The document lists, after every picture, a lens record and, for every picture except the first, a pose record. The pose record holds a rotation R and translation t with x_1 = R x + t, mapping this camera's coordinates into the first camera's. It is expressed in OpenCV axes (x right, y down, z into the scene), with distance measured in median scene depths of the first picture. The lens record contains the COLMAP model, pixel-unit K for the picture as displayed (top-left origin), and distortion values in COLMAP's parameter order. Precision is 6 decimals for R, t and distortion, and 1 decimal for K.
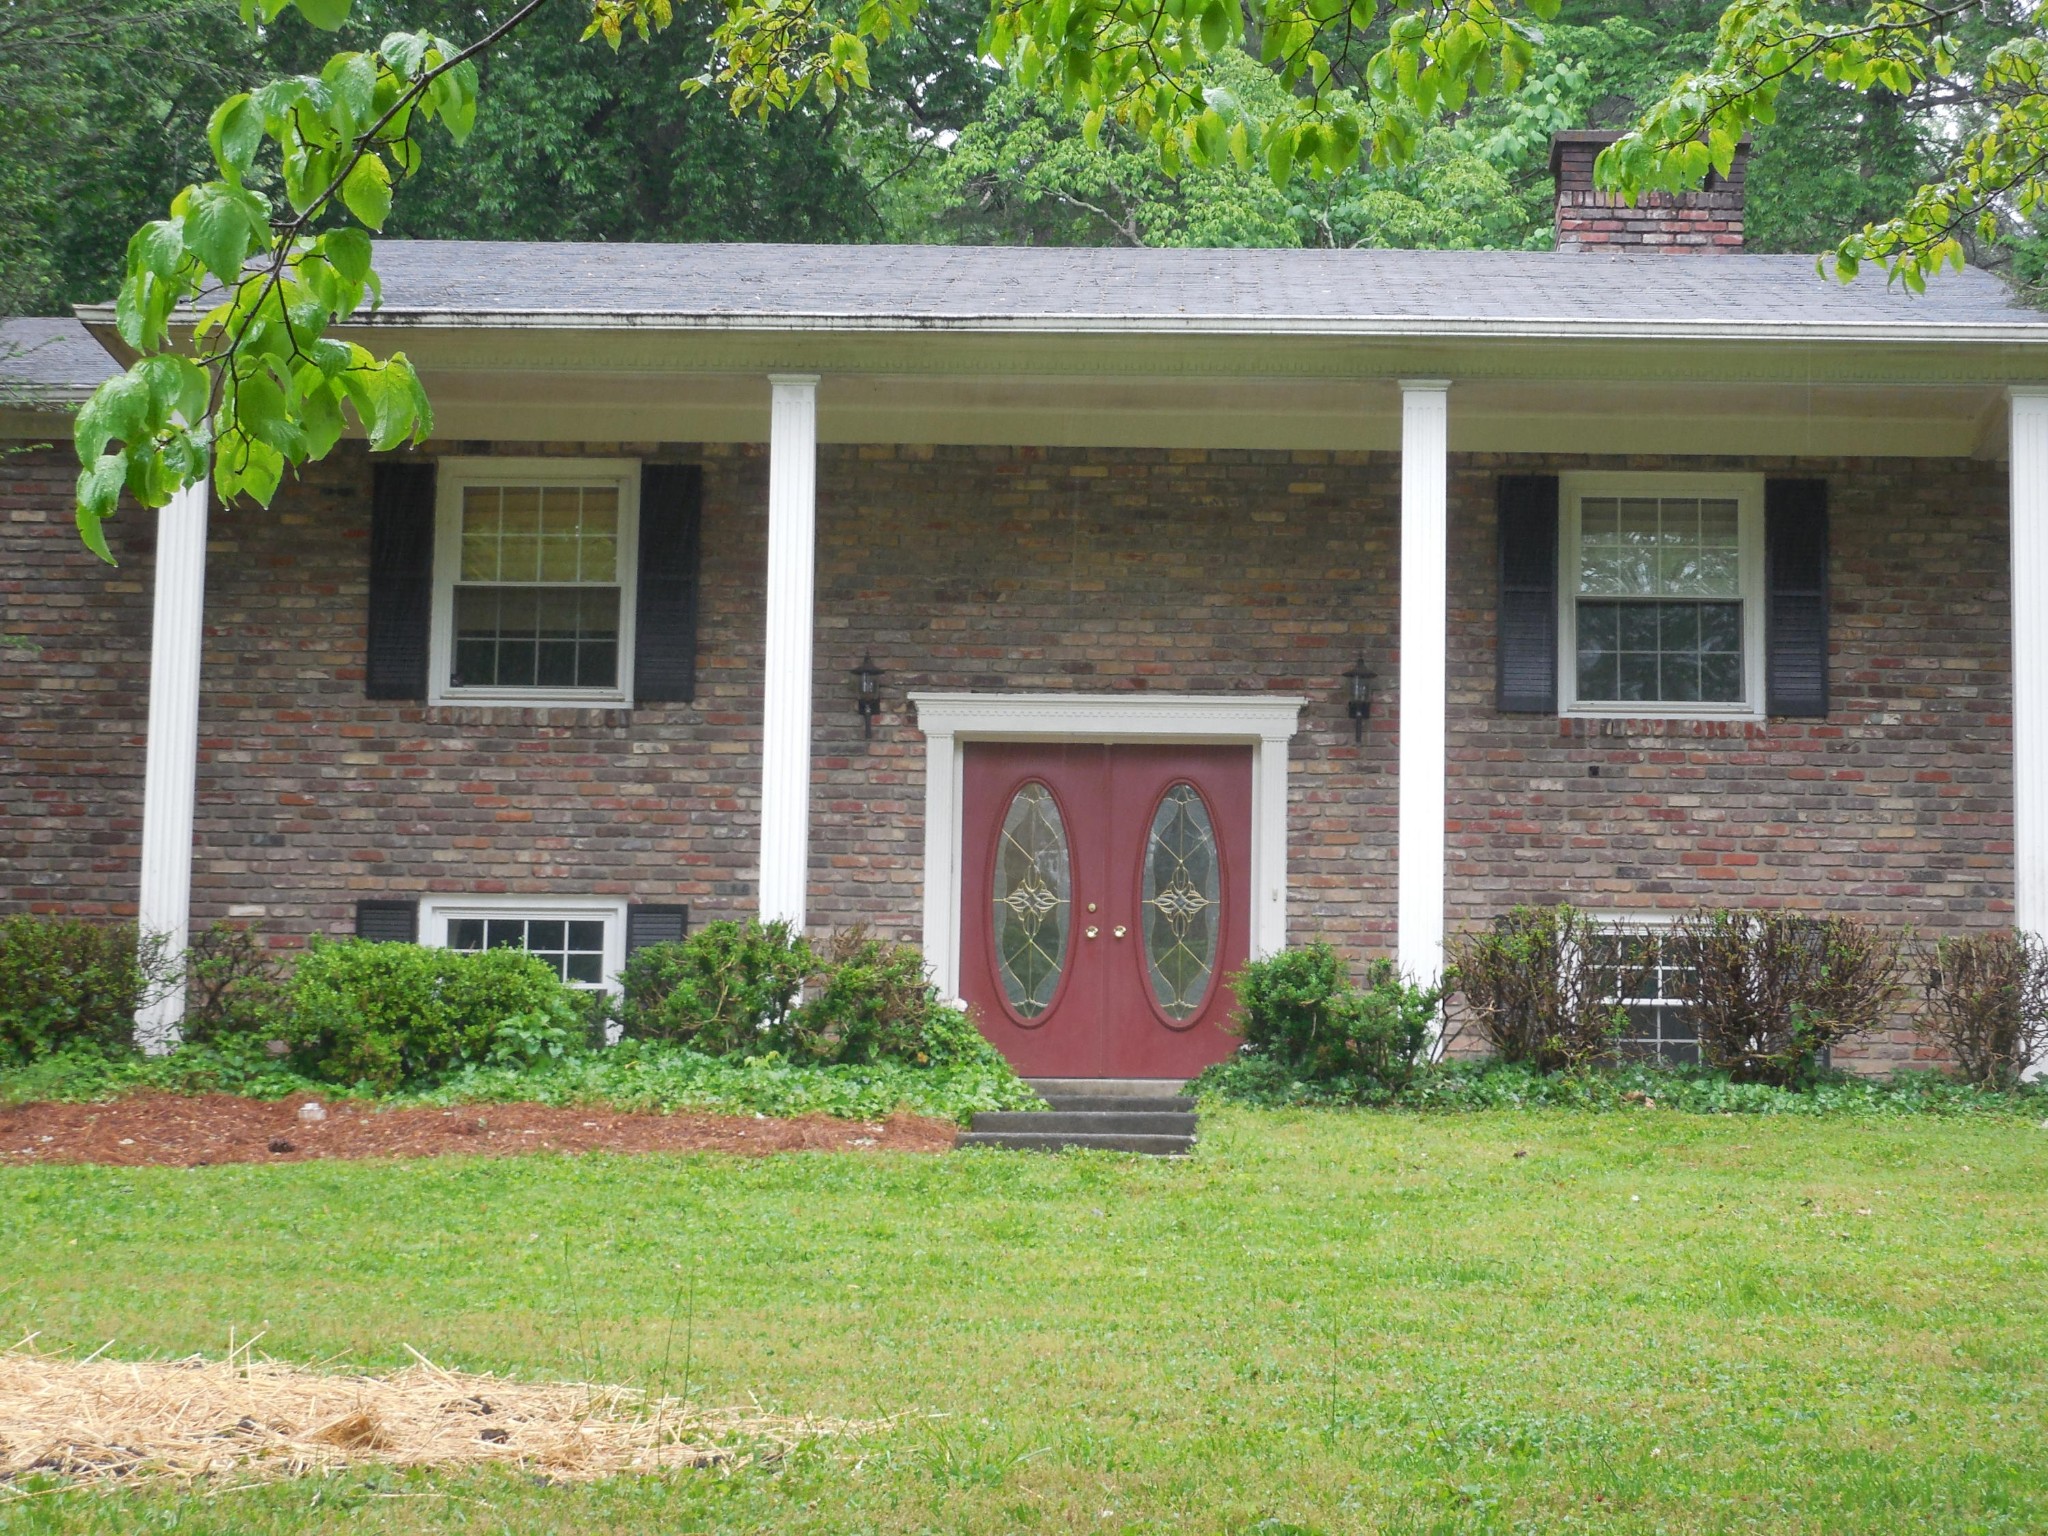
lens RADIAL K [[5425.2, 0, 1024.0], [0, 5425.2, 768.0], [0, 0, 1]] dist [-0.075652, 0.359160]
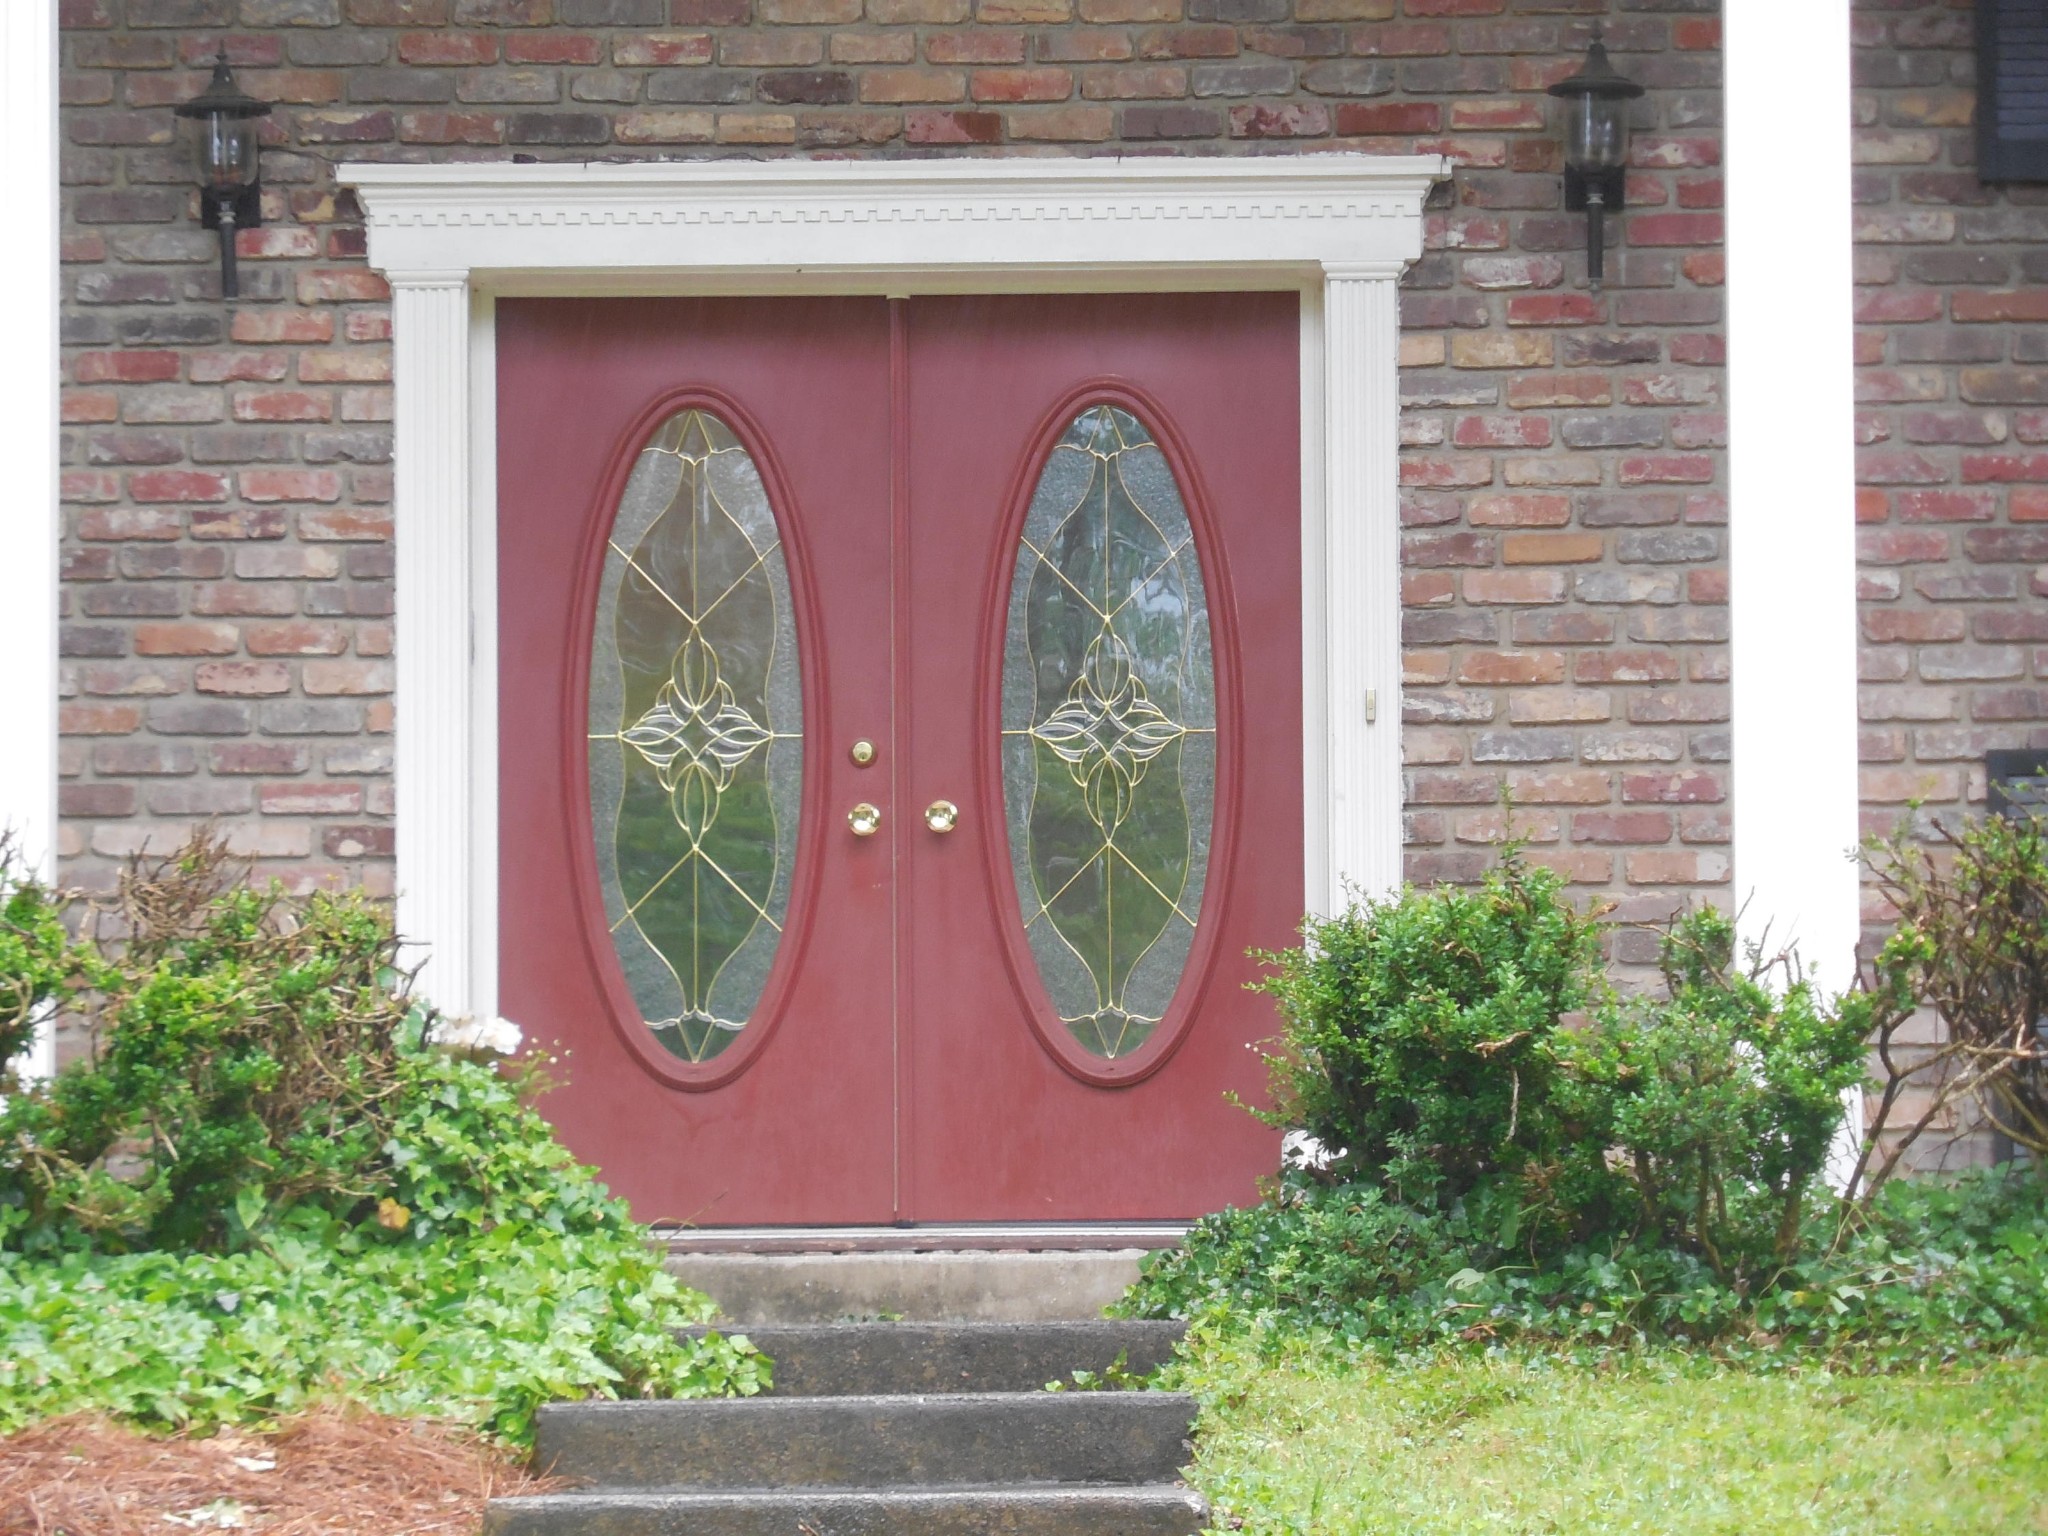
lens RADIAL K [[11324.7, 0, 875.8], [0, 11324.7, 768.6], [0, 0, 1]] dist [0.304810, -2.605161]
pose [[0.999625, -0.021403, 0.017068, 0.000529], [0.020587, 0.998702, 0.046597, -0.008501], [-0.018043, -0.046228, 0.998768, 0.255563]]
